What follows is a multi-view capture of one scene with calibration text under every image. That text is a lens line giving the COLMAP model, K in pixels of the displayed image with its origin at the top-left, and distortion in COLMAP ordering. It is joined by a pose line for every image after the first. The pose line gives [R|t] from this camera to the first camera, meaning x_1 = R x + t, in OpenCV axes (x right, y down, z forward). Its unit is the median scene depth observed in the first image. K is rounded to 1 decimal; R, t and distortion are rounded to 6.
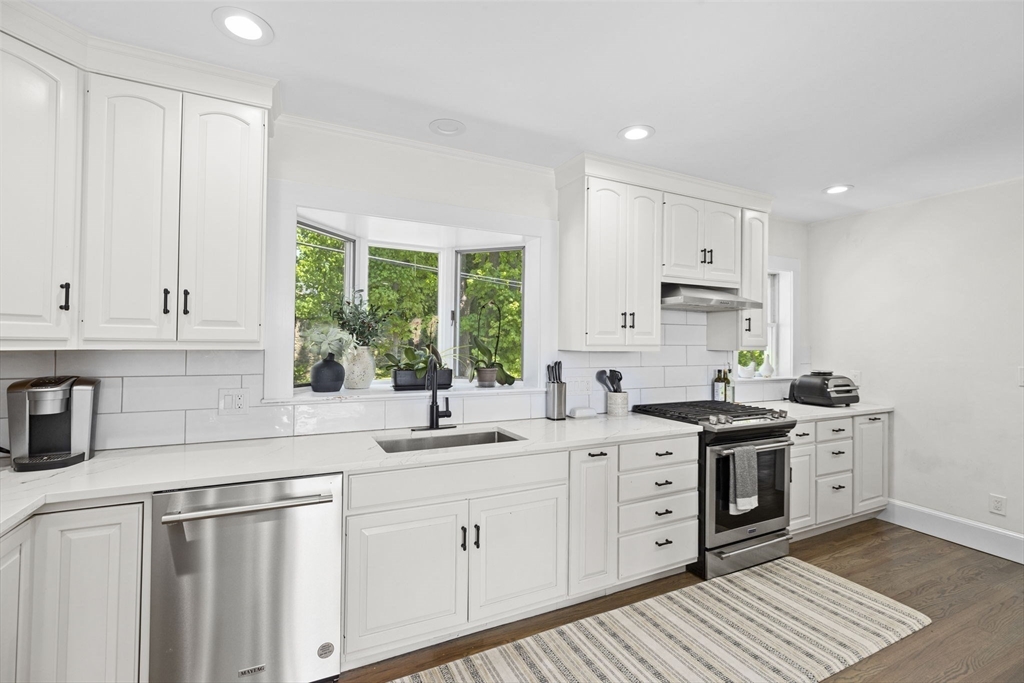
lens RADIAL K [[458.8, 0, 517.6], [0, 458.8, 335.6], [0, 0, 1]] dist [-0.001585, -0.000177]
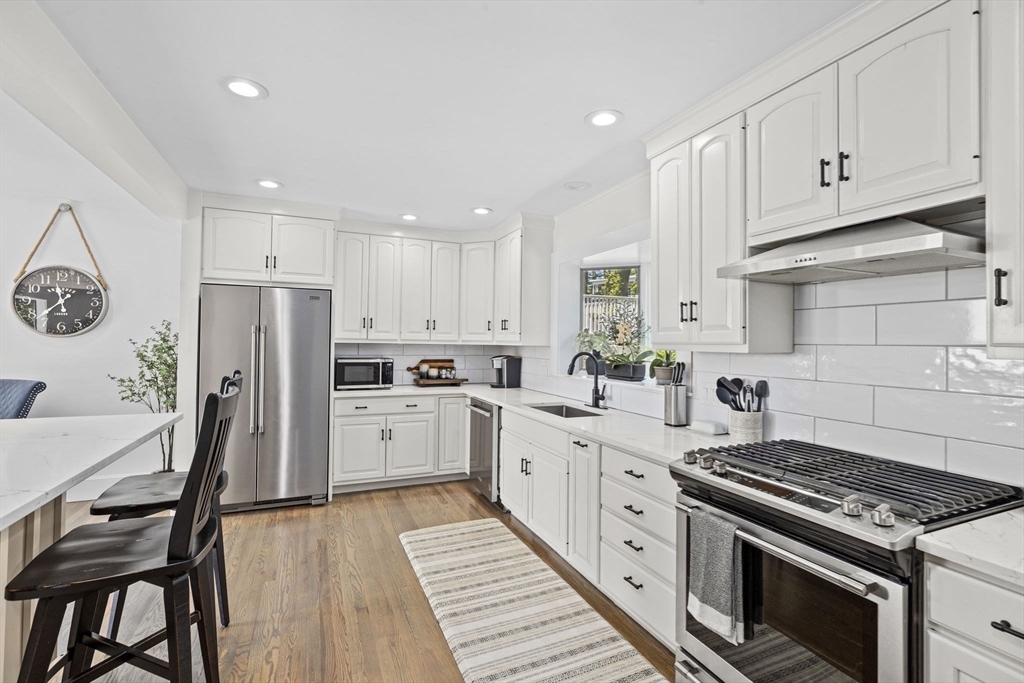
lens RADIAL K [[458.8, 0, 516.6], [0, 458.8, 340.3], [0, 0, 1]] dist [-0.001585, -0.000177]
pose [[-0.040672, -0.013206, -0.999085, 1.269383], [0.000159, 0.999913, -0.013224, 0.030665], [0.999173, -0.000697, -0.040666, 0.905548]]
